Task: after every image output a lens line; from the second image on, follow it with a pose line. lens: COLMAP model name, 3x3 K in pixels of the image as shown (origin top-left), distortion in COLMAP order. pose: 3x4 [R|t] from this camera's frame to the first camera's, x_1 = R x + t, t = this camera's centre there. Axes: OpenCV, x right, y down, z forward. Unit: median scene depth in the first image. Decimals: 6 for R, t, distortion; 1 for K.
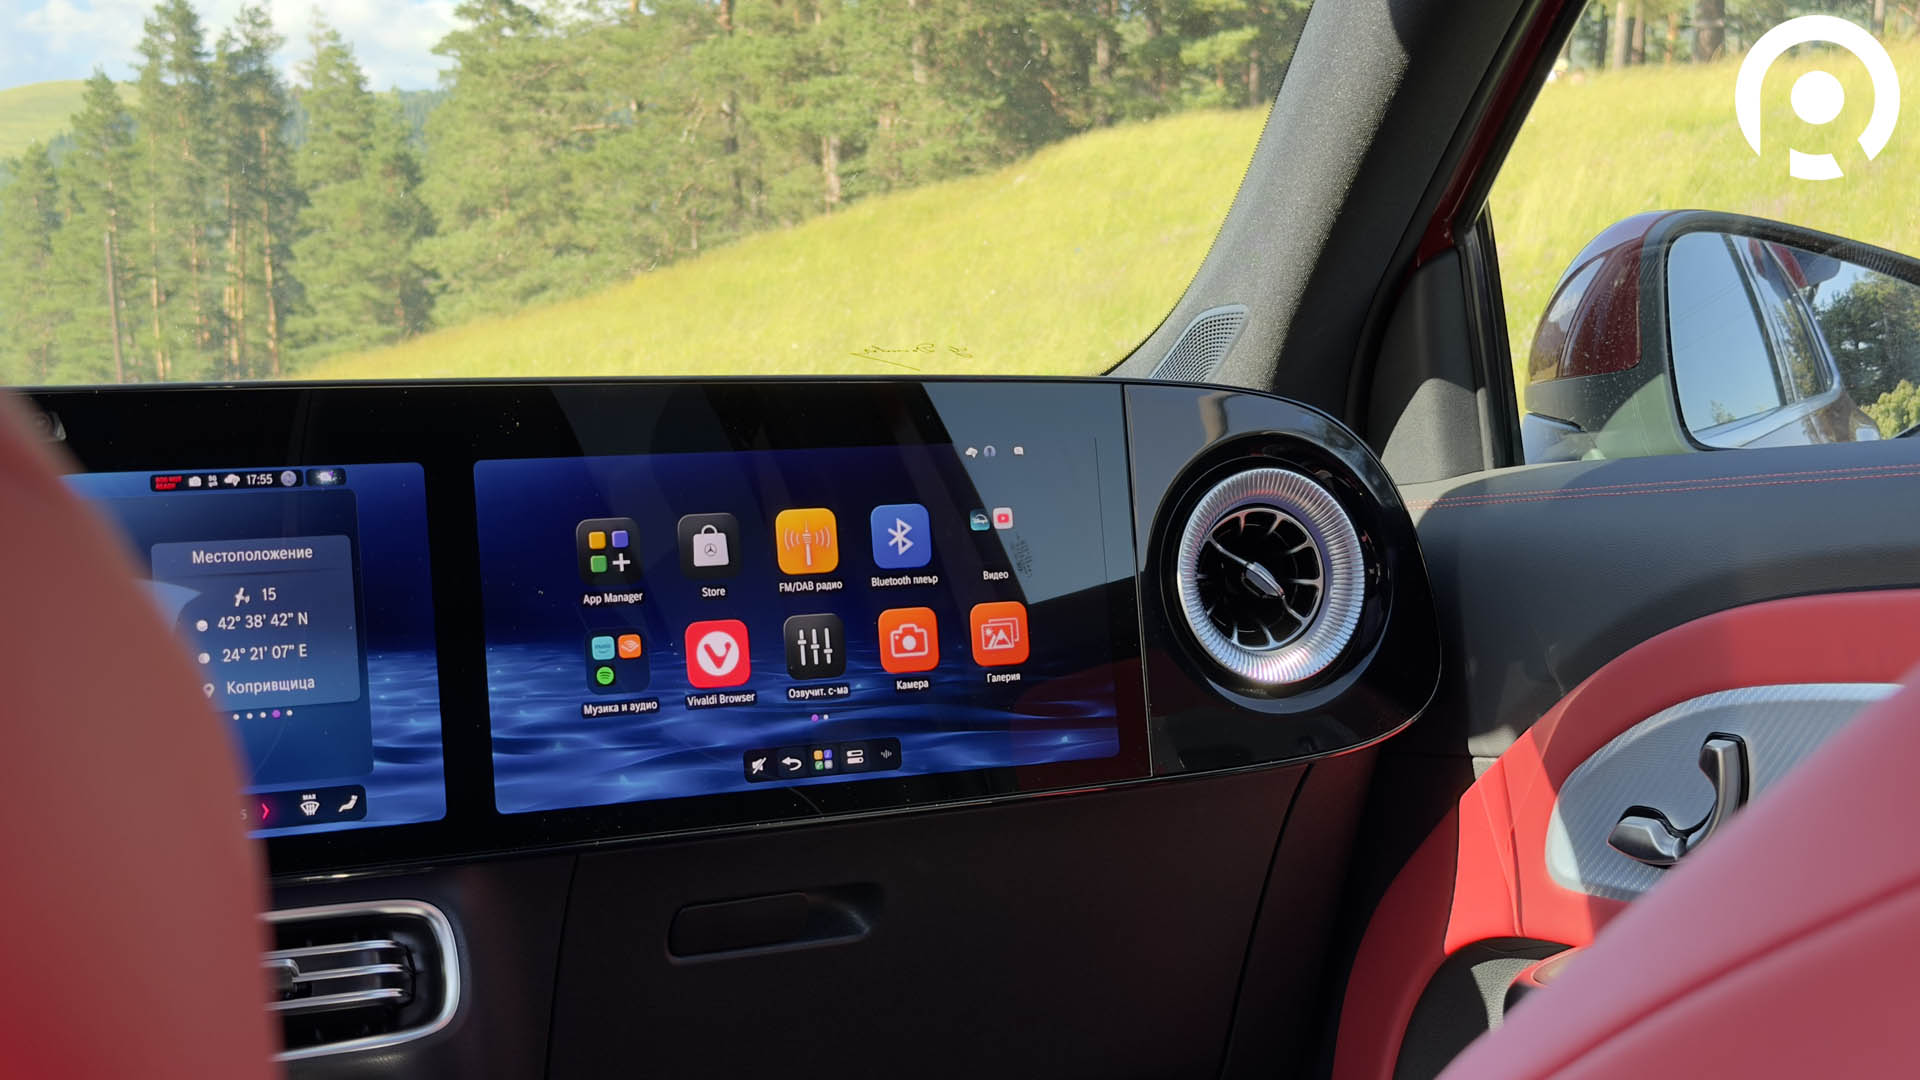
lens RADIAL K [[2644.4, 0, 953.5], [0, 2644.4, 535.4], [0, 0, 1]] dist [0.125844, 0.000000]
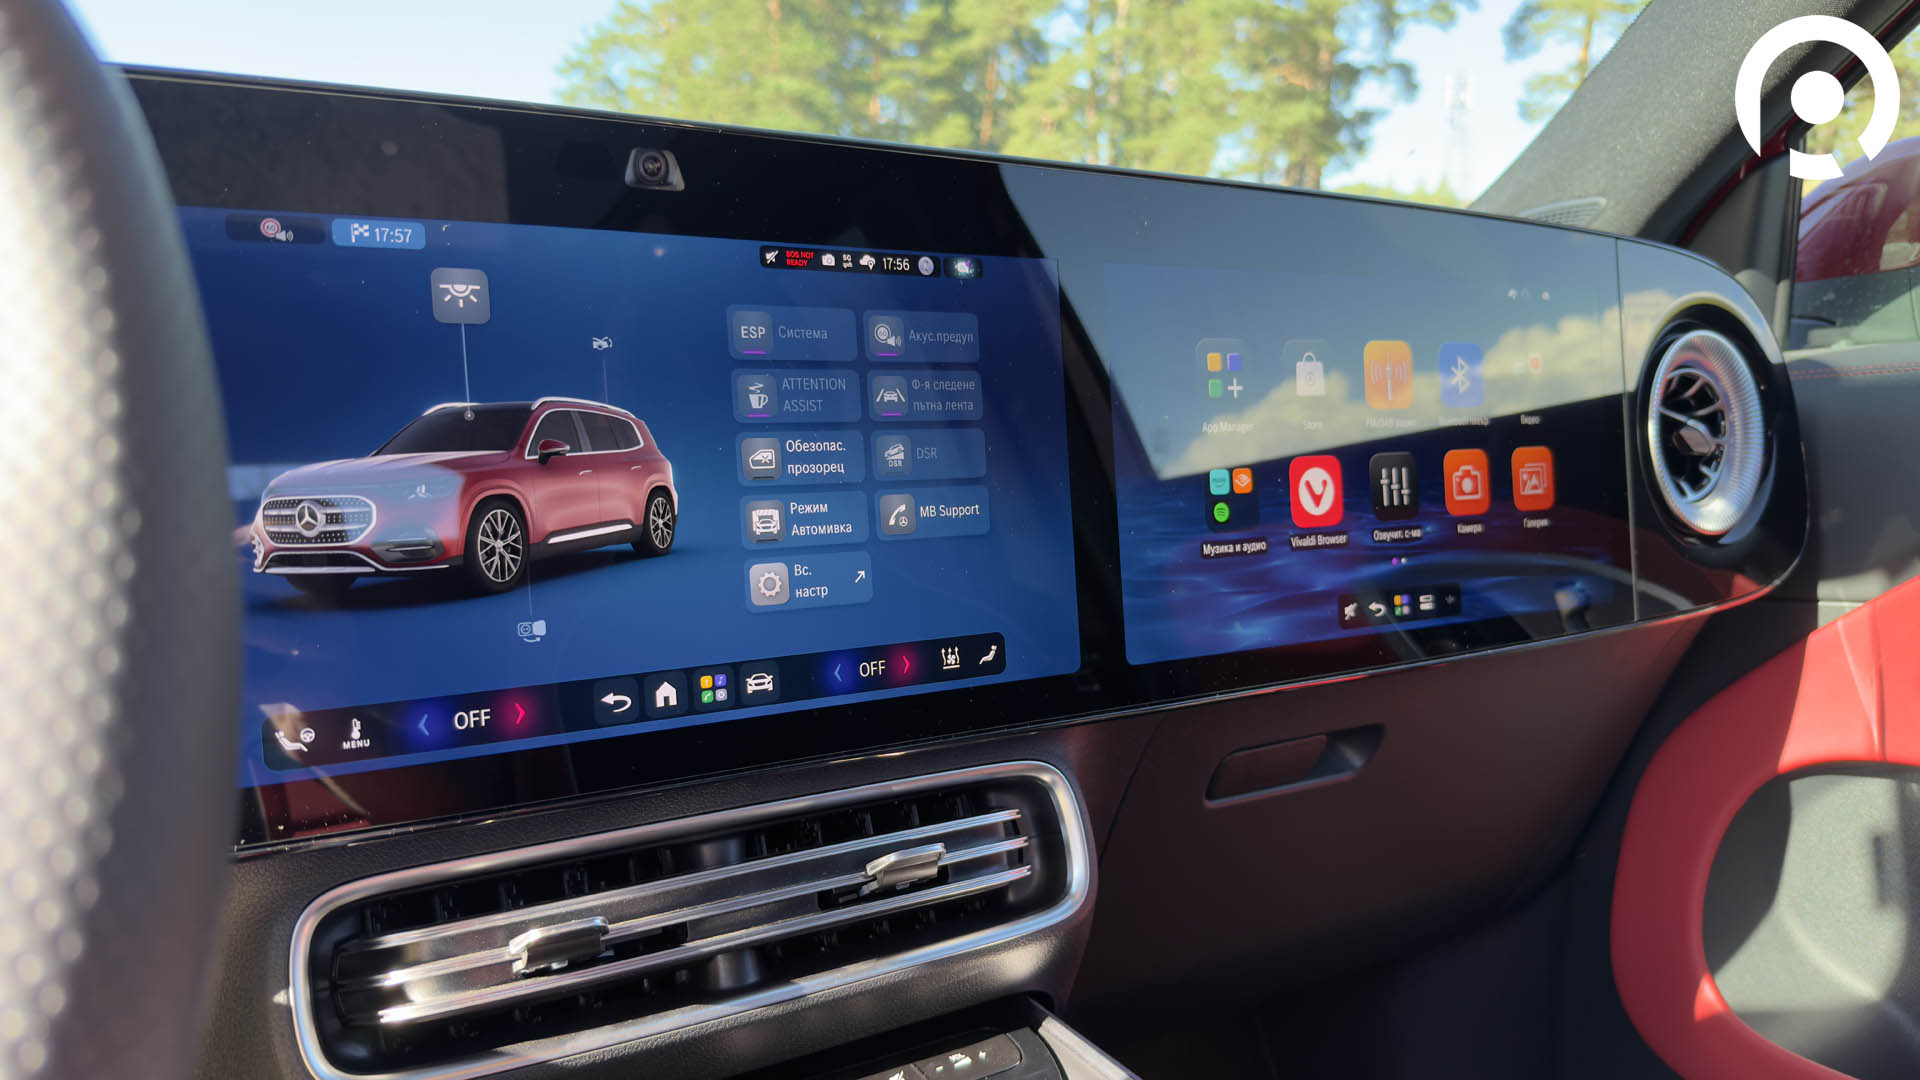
lens RADIAL K [[1332.0, 0, 944.0], [0, 1332.0, 530.1], [0, 0, 1]] dist [0.066428, -0.110828]
pose [[0.994445, 0.013759, 0.104356, -0.234276], [-0.018558, 0.998808, 0.045150, 0.034460], [-0.103610, -0.046836, 0.993515, 0.476067]]
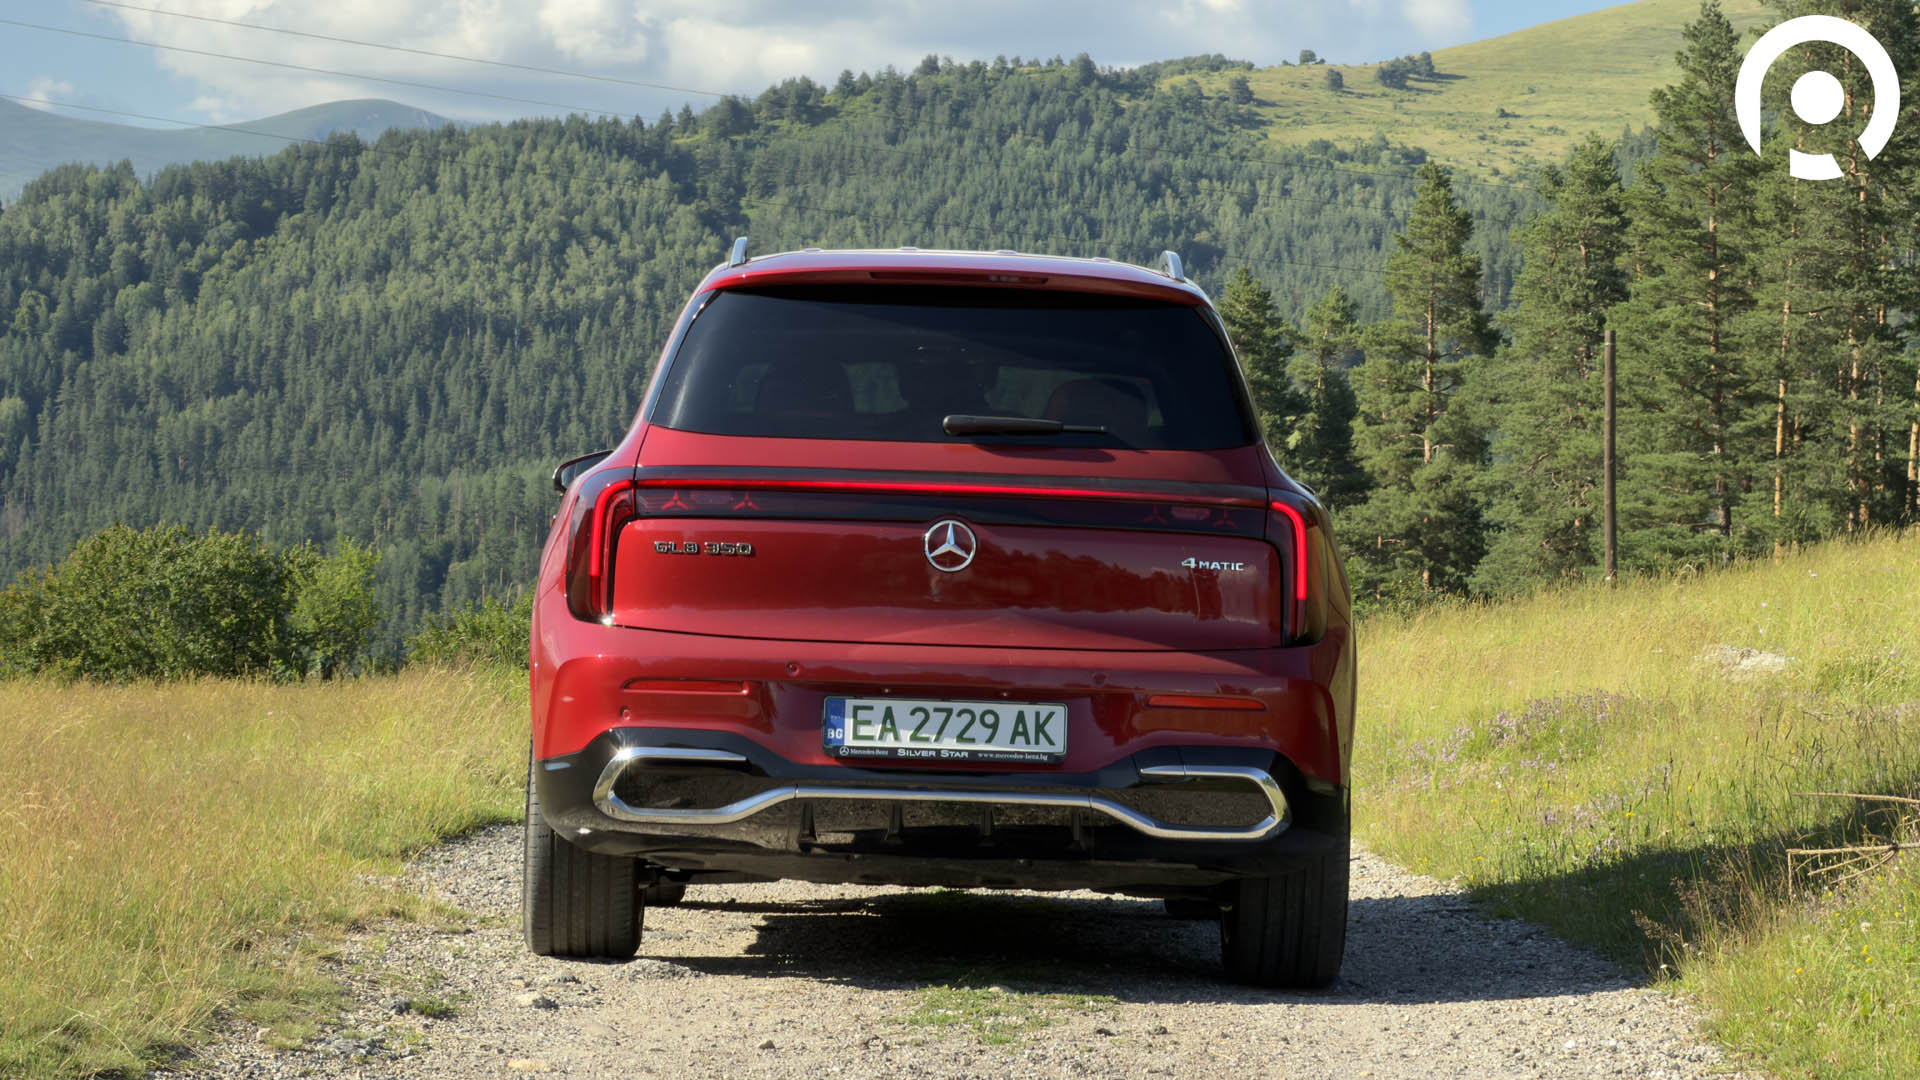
lens RADIAL K [[5717.7, 0, 912.9], [0, 5717.7, 574.4], [0, 0, 1]] dist [0.229793, 0.000000]
pose [[0.899762, 0.050949, -0.433396, 3.931599], [-0.079946, 0.995597, -0.048933, 0.627962], [0.428995, 0.078676, 0.899874, -8.308349]]
